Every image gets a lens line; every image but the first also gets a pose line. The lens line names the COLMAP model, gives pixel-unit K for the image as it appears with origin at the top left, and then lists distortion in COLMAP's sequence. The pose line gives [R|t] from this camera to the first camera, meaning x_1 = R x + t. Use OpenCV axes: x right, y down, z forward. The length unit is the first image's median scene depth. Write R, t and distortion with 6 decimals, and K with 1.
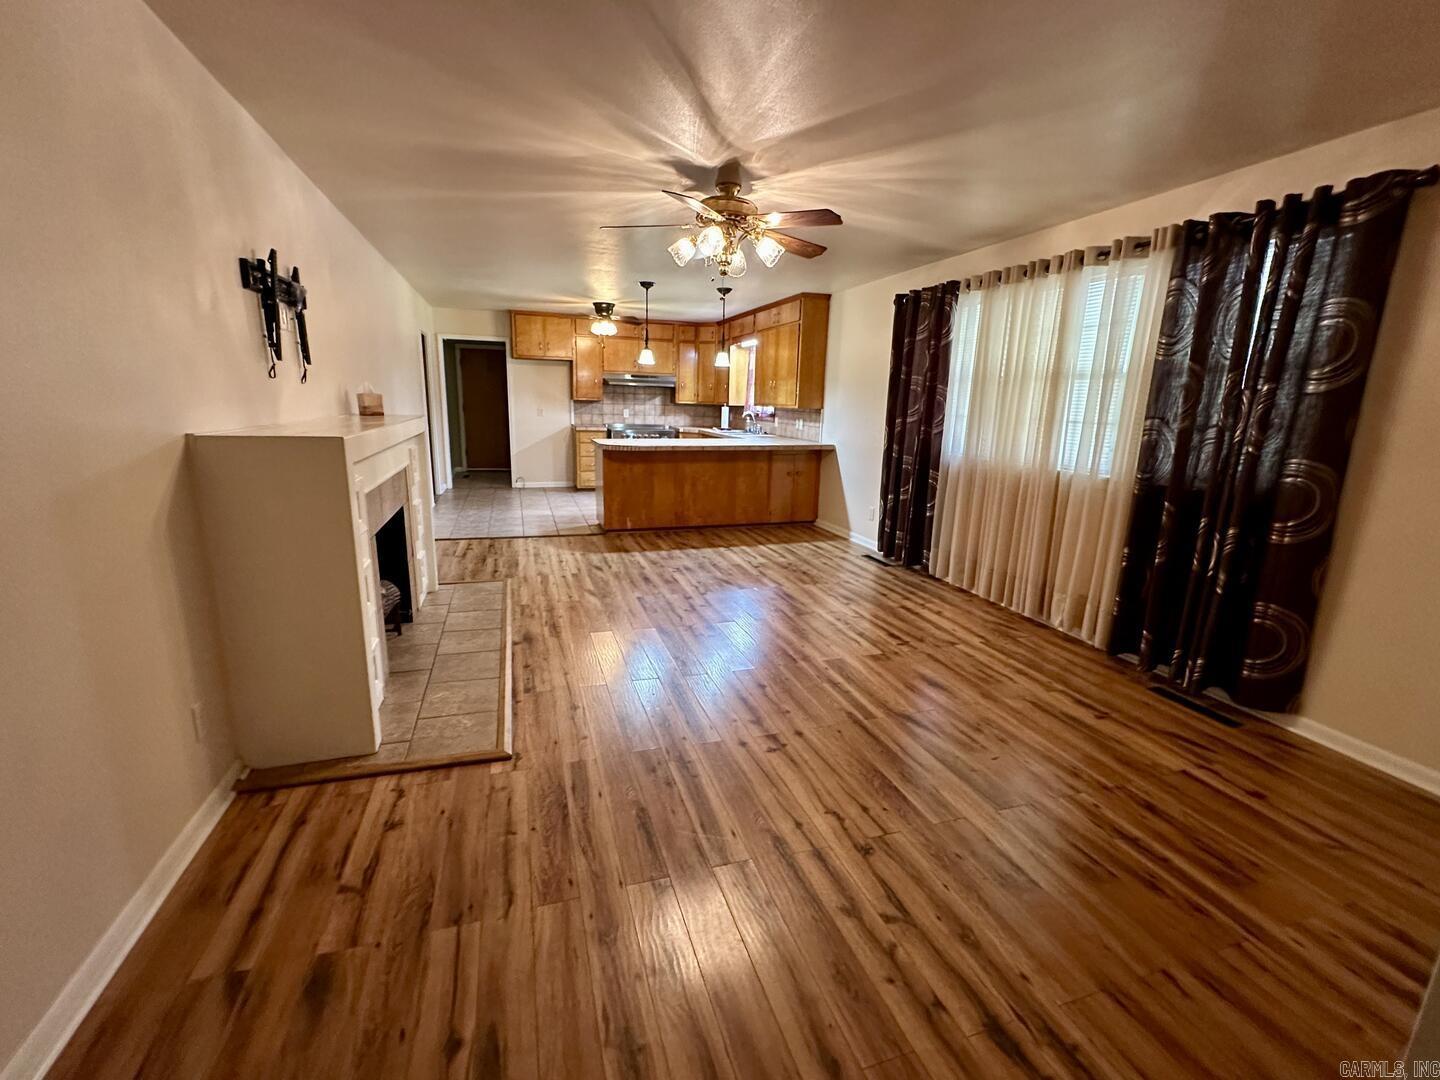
lens RADIAL K [[578.5, 0, 719.9], [0, 578.5, 537.9], [0, 0, 1]] dist [-0.010380, 0.000255]
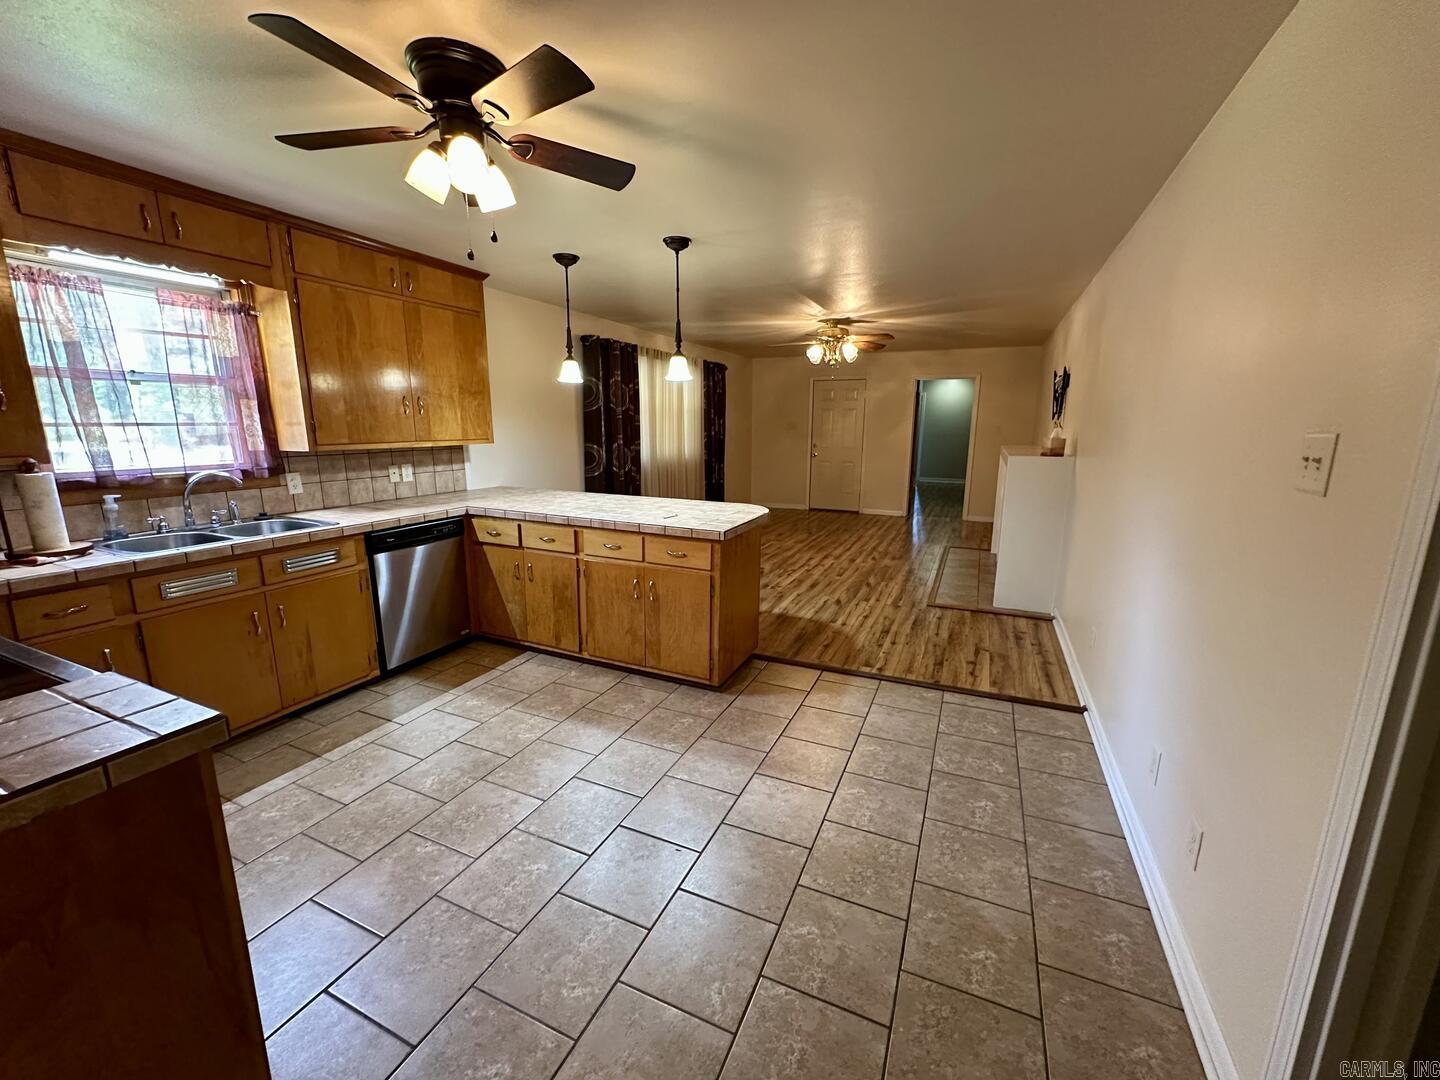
lens RADIAL K [[578.5, 0, 720.4], [0, 578.5, 538.5], [0, 0, 1]] dist [-0.010380, 0.000255]
pose [[-0.724124, -0.160782, 0.670667, -0.777698], [0.144805, 0.915325, 0.375781, -0.493082], [-0.674297, 0.369228, -0.639527, 1.887654]]
